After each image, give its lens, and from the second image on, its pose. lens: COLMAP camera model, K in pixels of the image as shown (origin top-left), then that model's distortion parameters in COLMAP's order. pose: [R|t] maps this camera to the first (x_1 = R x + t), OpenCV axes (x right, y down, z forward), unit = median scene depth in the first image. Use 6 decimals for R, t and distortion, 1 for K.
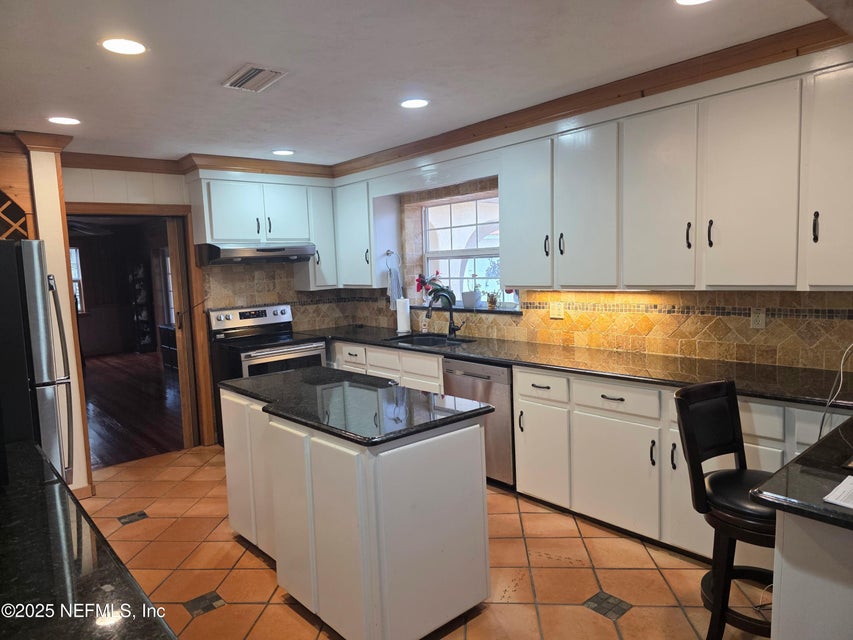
lens RADIAL K [[568.9, 0, 426.7], [0, 568.9, 325.0], [0, 0, 1]] dist [0.049668, -0.026113]
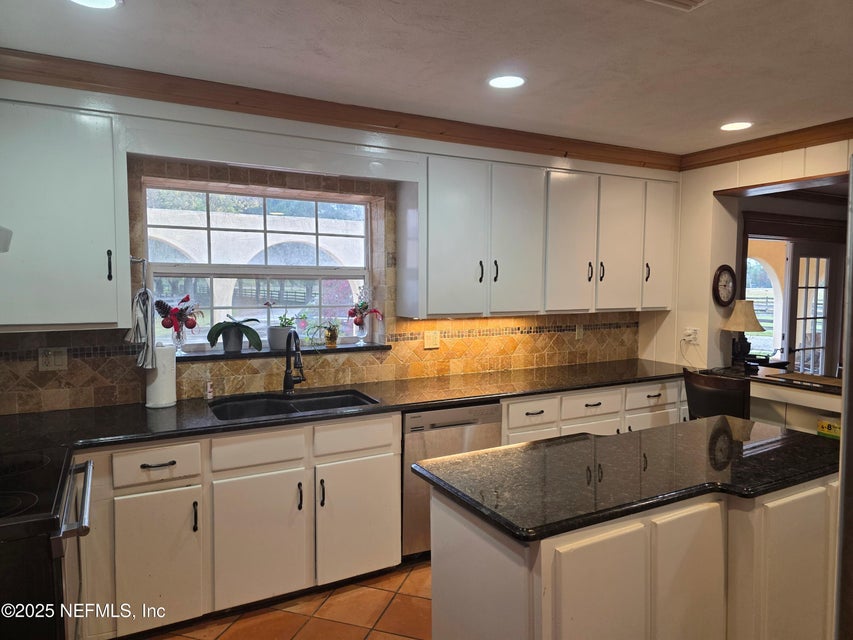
lens RADIAL K [[568.9, 0, 434.8], [0, 568.9, 318.7], [0, 0, 1]] dist [0.049668, -0.026113]
pose [[0.210030, -0.022086, 0.977446, -0.588282], [0.092990, 0.995664, 0.002516, -0.053940], [-0.973263, 0.090365, 0.211173, 0.689890]]
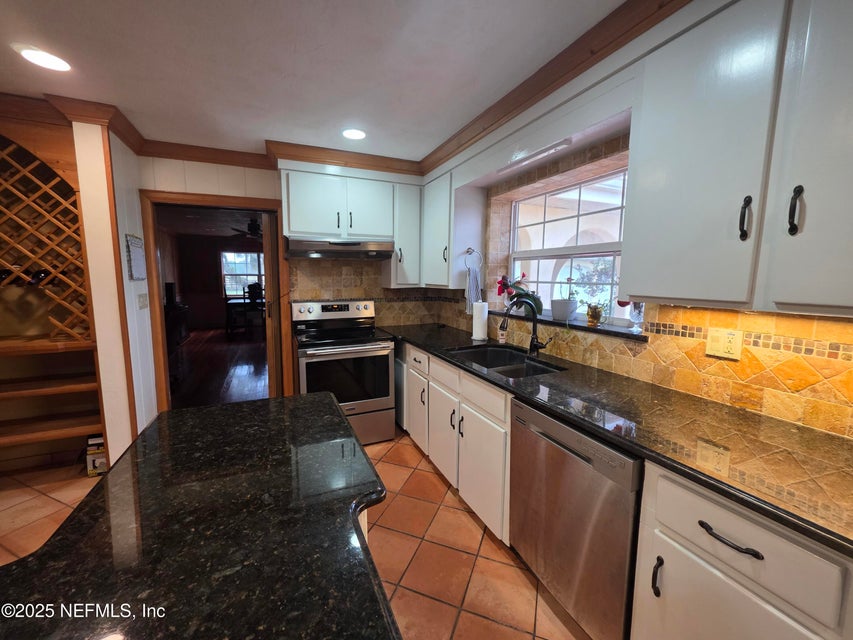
lens RADIAL K [[343.6, 0, 421.6], [0, 343.6, 316.1], [0, 0, 1]] dist [-0.001620, 0.000692]
pose [[0.952904, 0.078035, -0.293062, 0.032473], [-0.074380, 0.996950, 0.023613, -0.033800], [0.294010, -0.000703, 0.955802, 0.503212]]
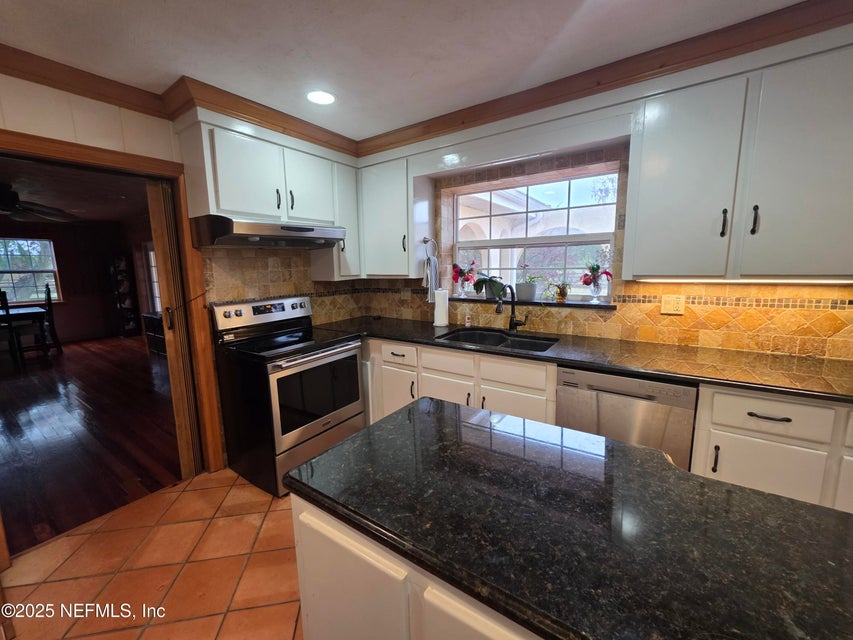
lens RADIAL K [[343.6, 0, 424.8], [0, 343.6, 315.4], [0, 0, 1]] dist [-0.001620, 0.000692]
pose [[0.969500, -0.015531, 0.244600, -0.229334], [0.007871, 0.999448, 0.032263, -0.025656], [-0.244966, -0.029353, 0.969087, 0.508344]]
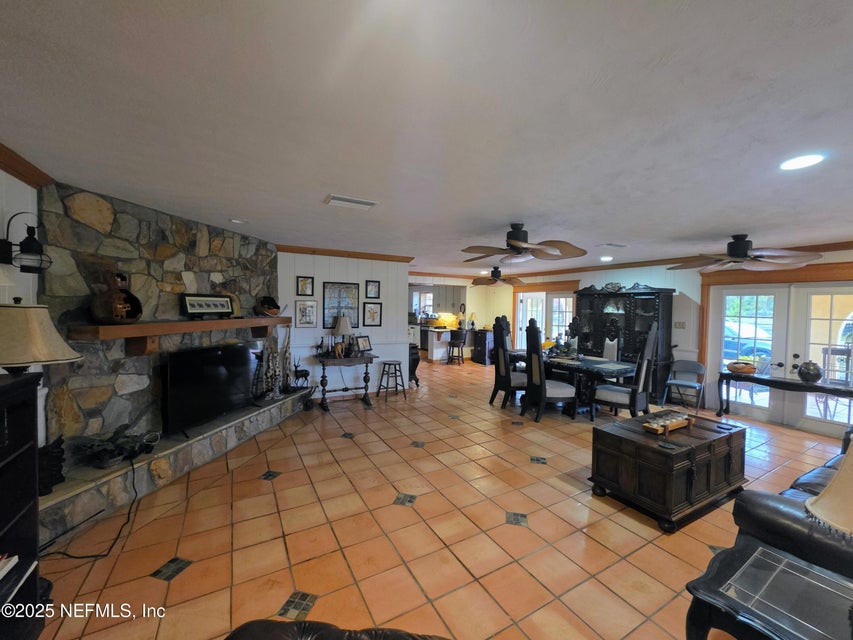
lens RADIAL K [[343.6, 0, 426.9], [0, 343.6, 318.9], [0, 0, 1]] dist [-0.001620, 0.000692]
pose [[0.977397, 0.056288, -0.203779, 0.615069], [-0.070189, 0.995628, -0.061639, 0.153618], [0.199419, 0.074549, 0.977075, -1.731281]]
